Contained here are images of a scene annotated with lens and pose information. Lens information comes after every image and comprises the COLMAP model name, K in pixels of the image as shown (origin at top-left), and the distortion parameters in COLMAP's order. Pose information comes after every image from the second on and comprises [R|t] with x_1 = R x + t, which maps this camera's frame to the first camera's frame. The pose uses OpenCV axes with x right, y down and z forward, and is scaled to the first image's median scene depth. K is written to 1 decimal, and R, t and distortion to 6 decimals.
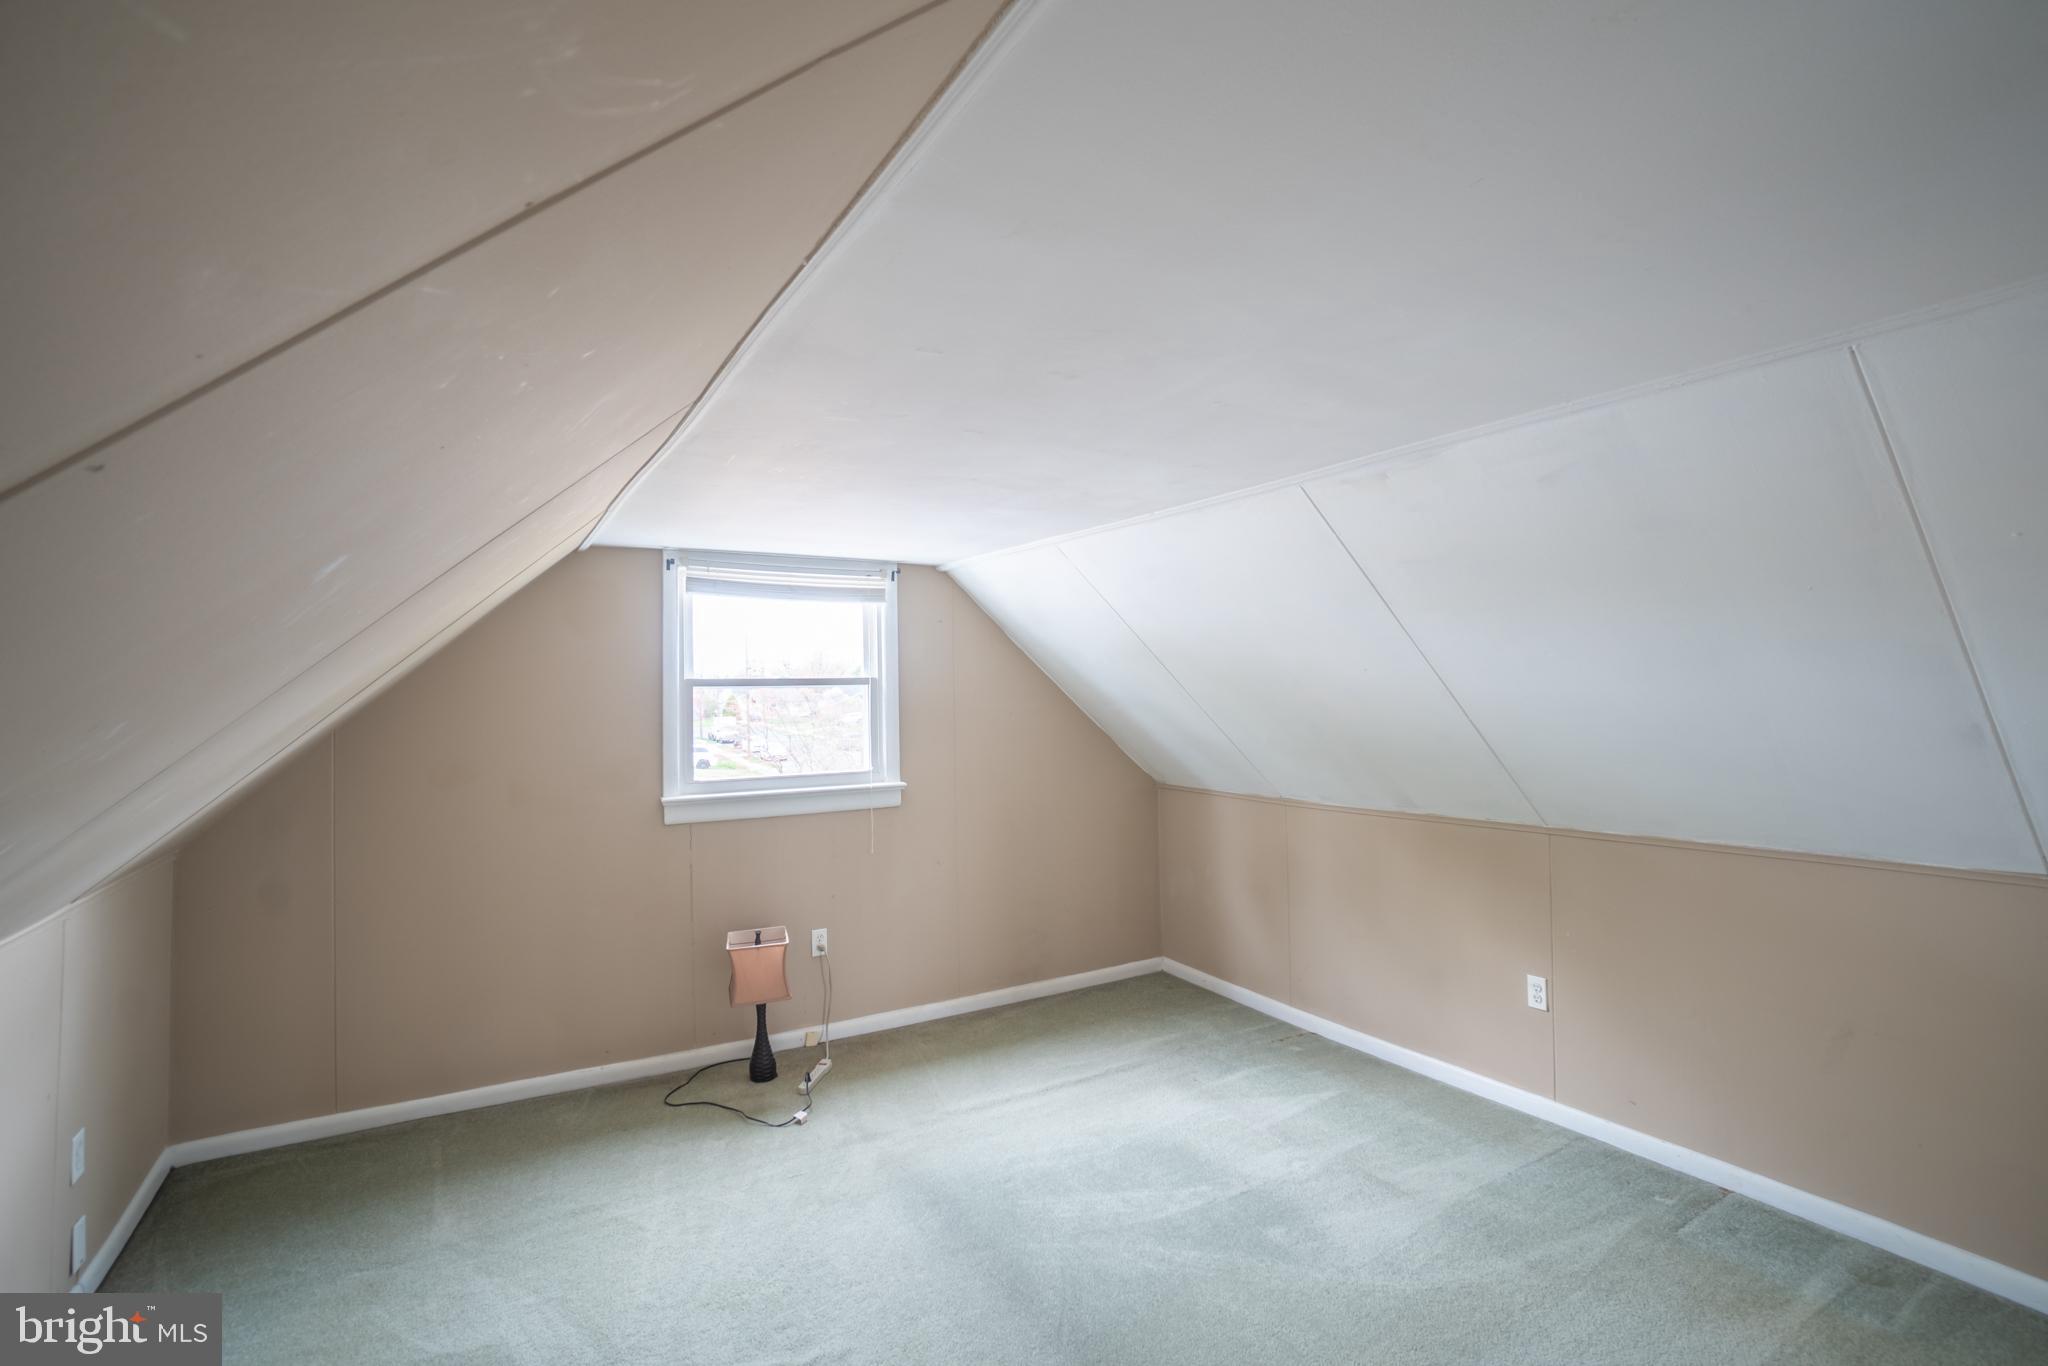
lens RADIAL K [[930.6, 0, 1015.3], [0, 930.6, 680.4], [0, 0, 1]] dist [-0.022498, 0.003076]
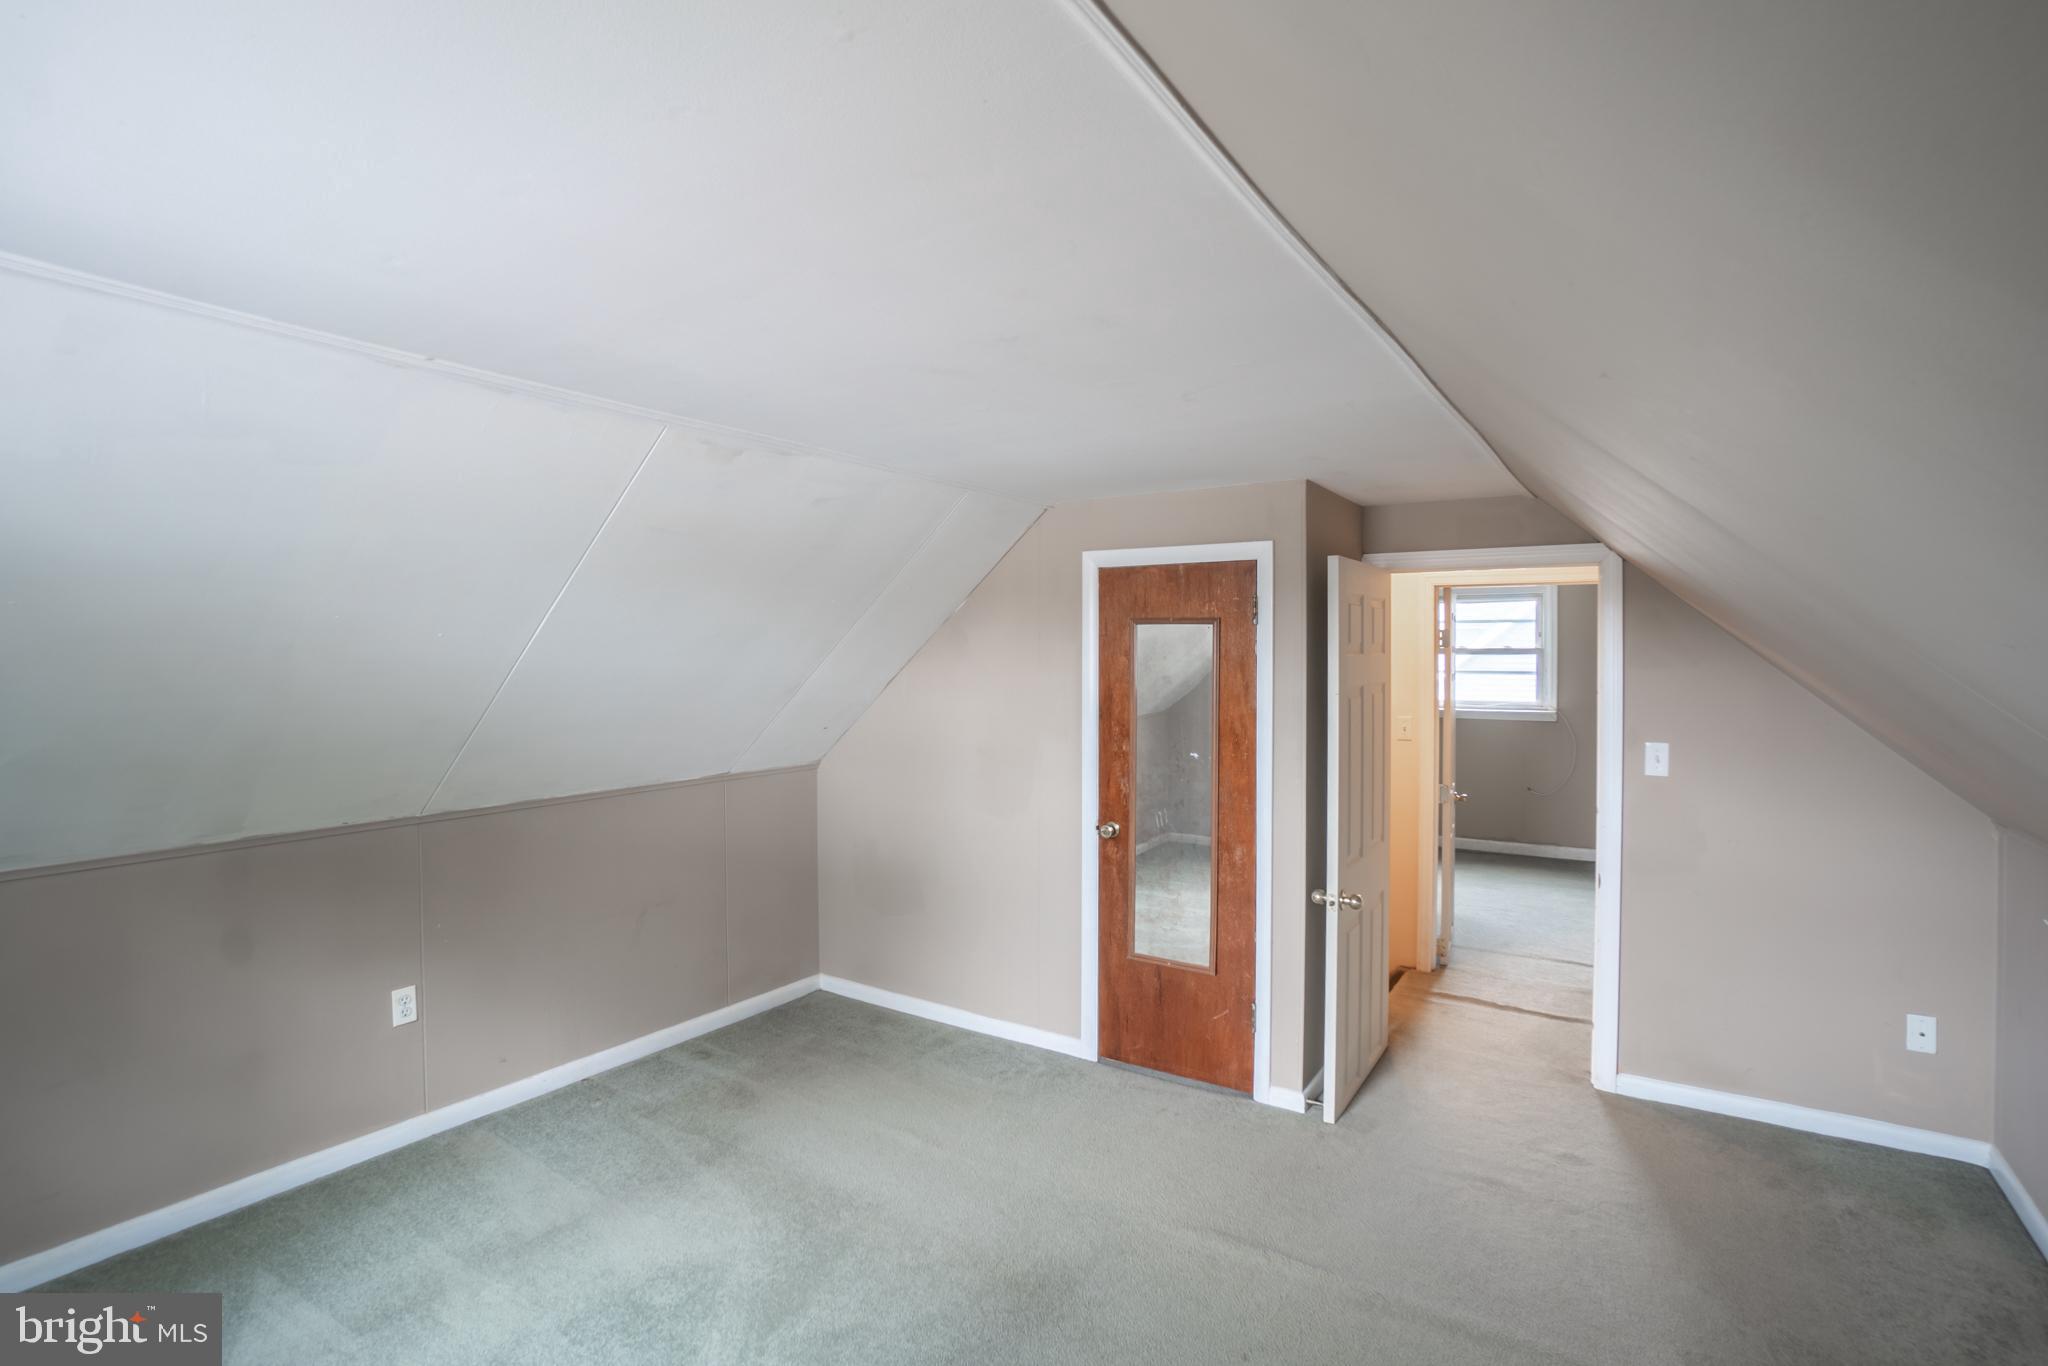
lens RADIAL K [[930.6, 0, 1015.7], [0, 930.6, 686.9], [0, 0, 1]] dist [-0.022498, 0.003076]
pose [[-0.384063, -0.013465, 0.923209, -0.607794], [-0.003015, 0.999907, 0.013330, 0.020887], [-0.923302, 0.002336, -0.384068, 1.010490]]
